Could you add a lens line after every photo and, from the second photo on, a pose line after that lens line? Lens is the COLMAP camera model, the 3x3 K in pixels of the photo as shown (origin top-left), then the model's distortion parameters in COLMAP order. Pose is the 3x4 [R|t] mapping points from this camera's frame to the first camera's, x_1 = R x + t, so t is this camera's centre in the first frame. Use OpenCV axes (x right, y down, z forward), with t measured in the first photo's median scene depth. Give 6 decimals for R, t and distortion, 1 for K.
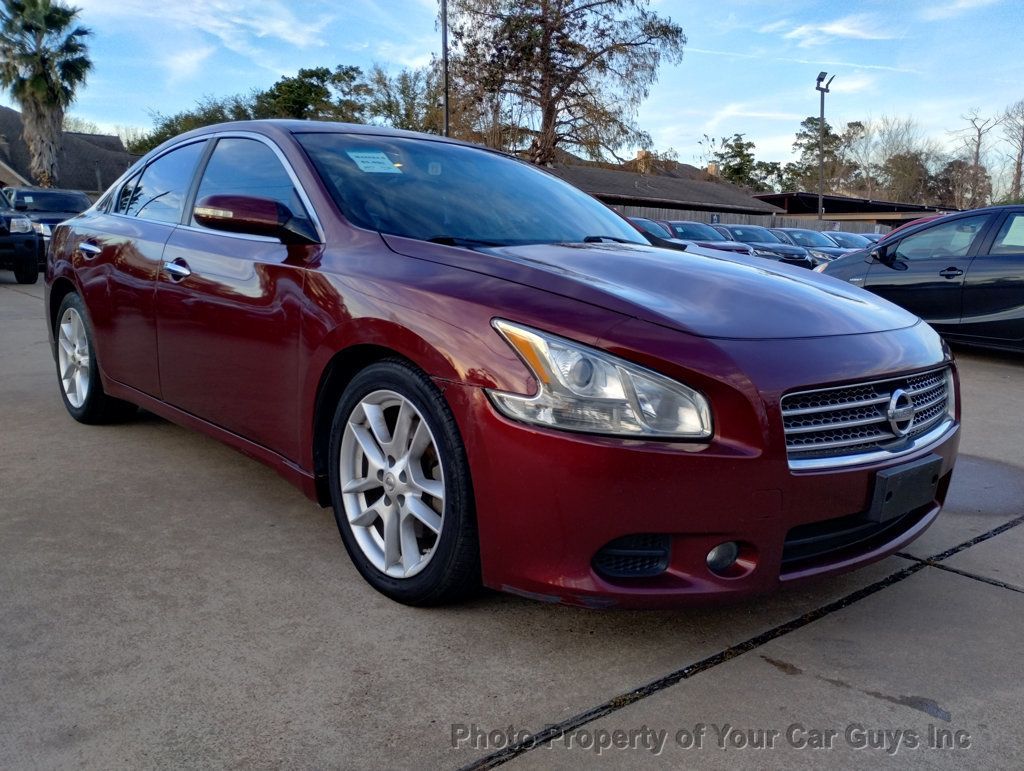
lens RADIAL K [[854.1, 0, 524.6], [0, 854.1, 386.6], [0, 0, 1]] dist [0.057313, -0.069574]
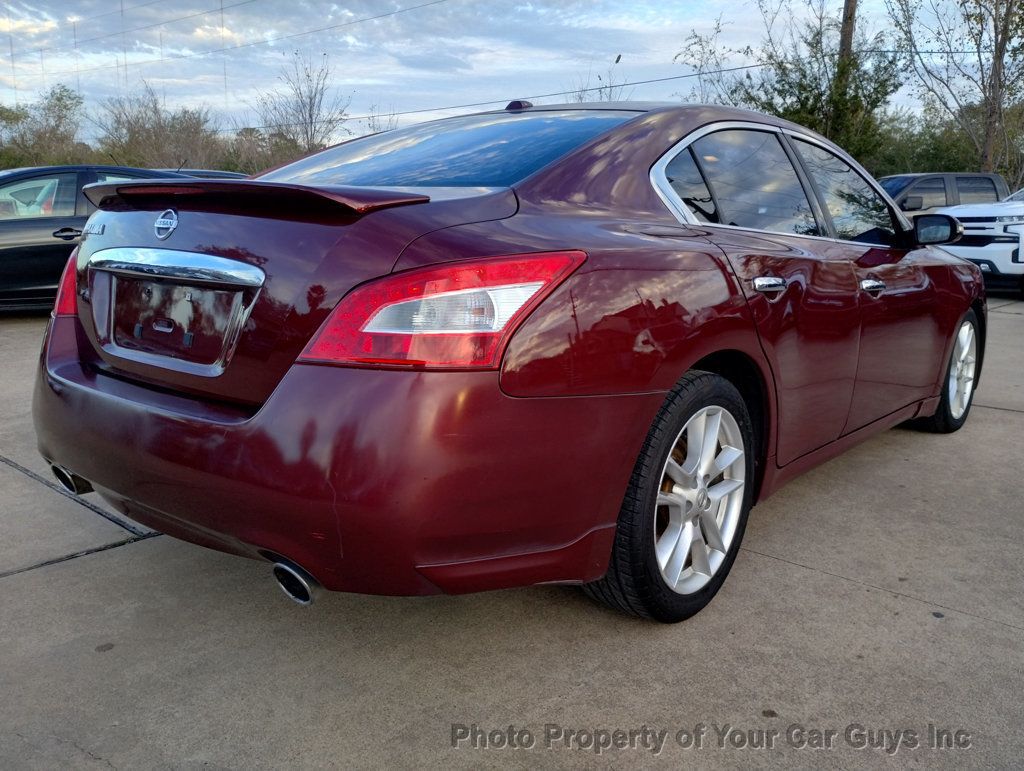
lens RADIAL K [[854.1, 0, 518.2], [0, 854.1, 382.5], [0, 0, 1]] dist [0.057313, -0.069574]
pose [[-0.131950, -0.228163, 0.964640, -0.994456], [0.145332, 0.958180, 0.246514, -0.248853], [-0.980545, 0.172721, -0.093272, 1.121836]]
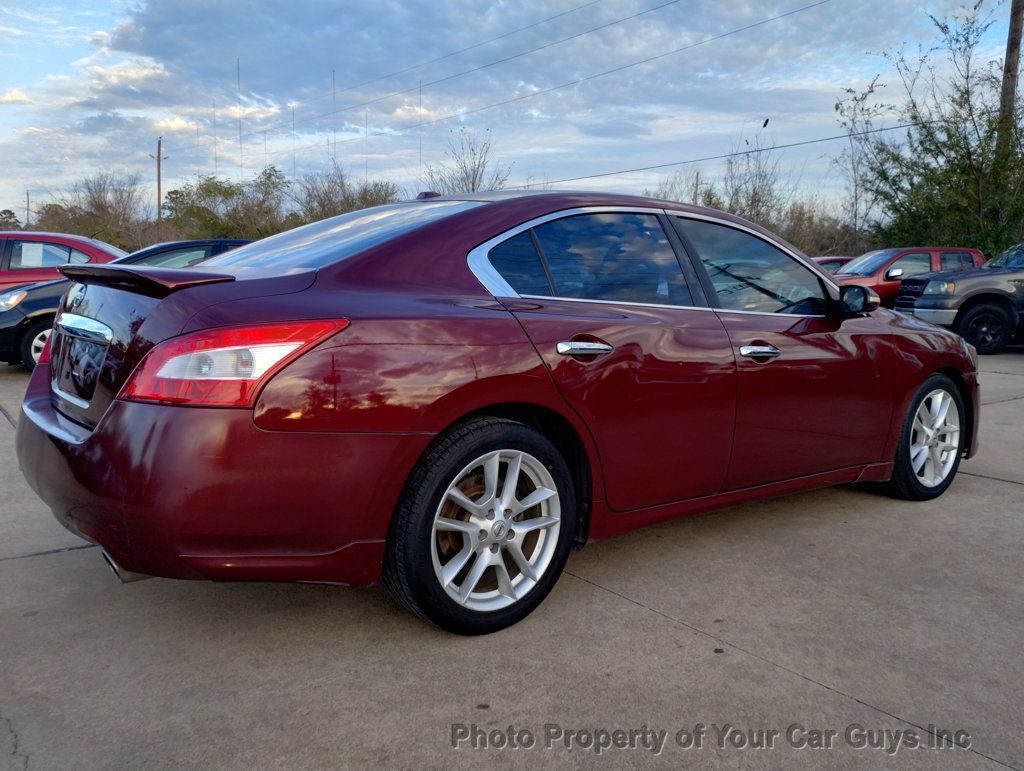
lens RADIAL K [[854.1, 0, 516.9], [0, 854.1, 377.7], [0, 0, 1]] dist [0.057313, -0.069574]
pose [[0.076875, -0.155880, 0.984780, -1.104687], [0.155471, 0.977495, 0.142590, -0.226492], [-0.984845, 0.142143, 0.099379, 0.886753]]
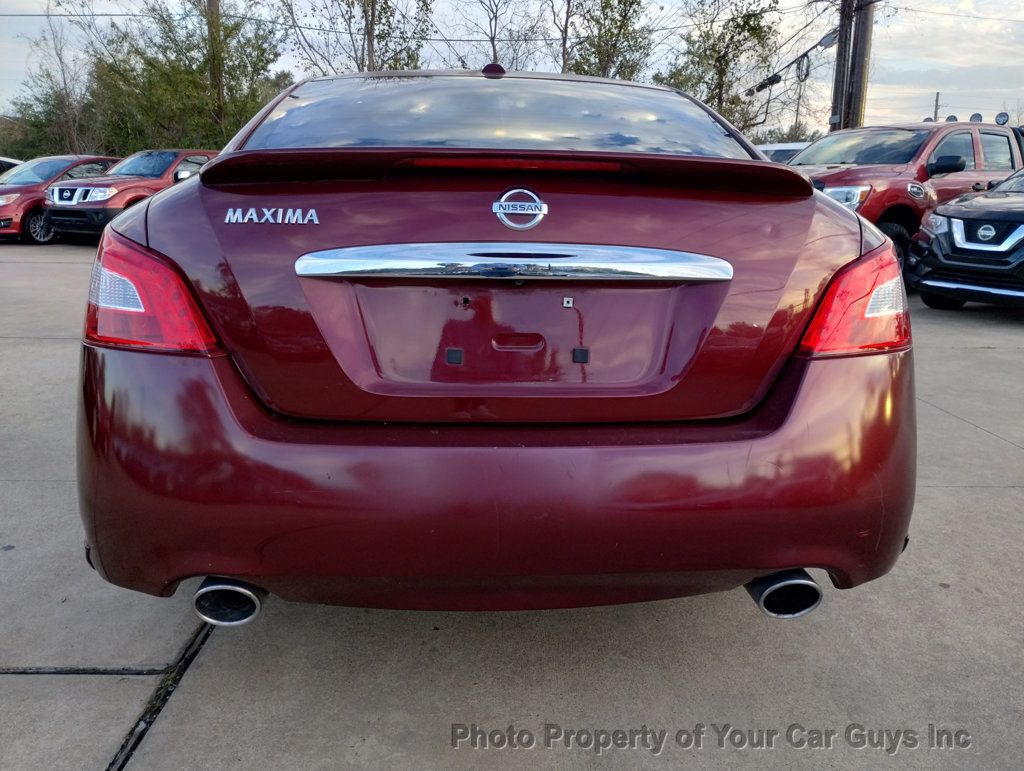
lens RADIAL K [[854.1, 0, 520.9], [0, 854.1, 387.8], [0, 0, 1]] dist [0.057313, -0.069574]
pose [[-0.777323, -0.189873, 0.599764, -0.724596], [0.057265, 0.928052, 0.368021, -0.303792], [-0.626489, 0.320417, -0.710524, 1.517890]]
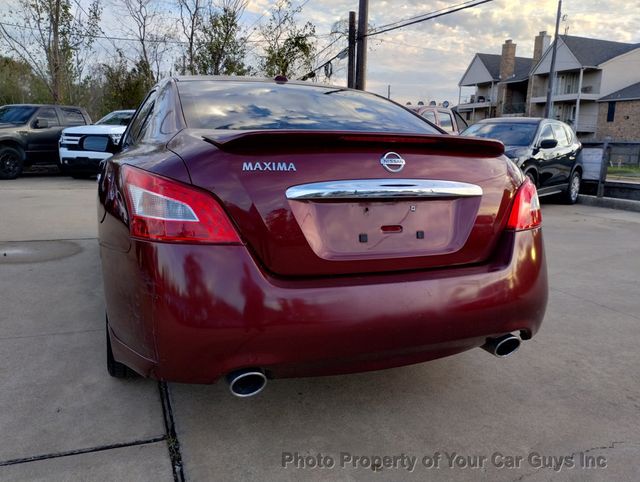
lens RADIAL K [[533.8, 0, 324.9], [0, 533.8, 242.5], [0, 0, 1]] dist [0.057313, -0.069574]
pose [[-0.936292, -0.126266, 0.327742, -0.600663], [-0.005025, 0.937864, 0.346966, -0.331308], [-0.351188, 0.323214, -0.878749, 1.664586]]
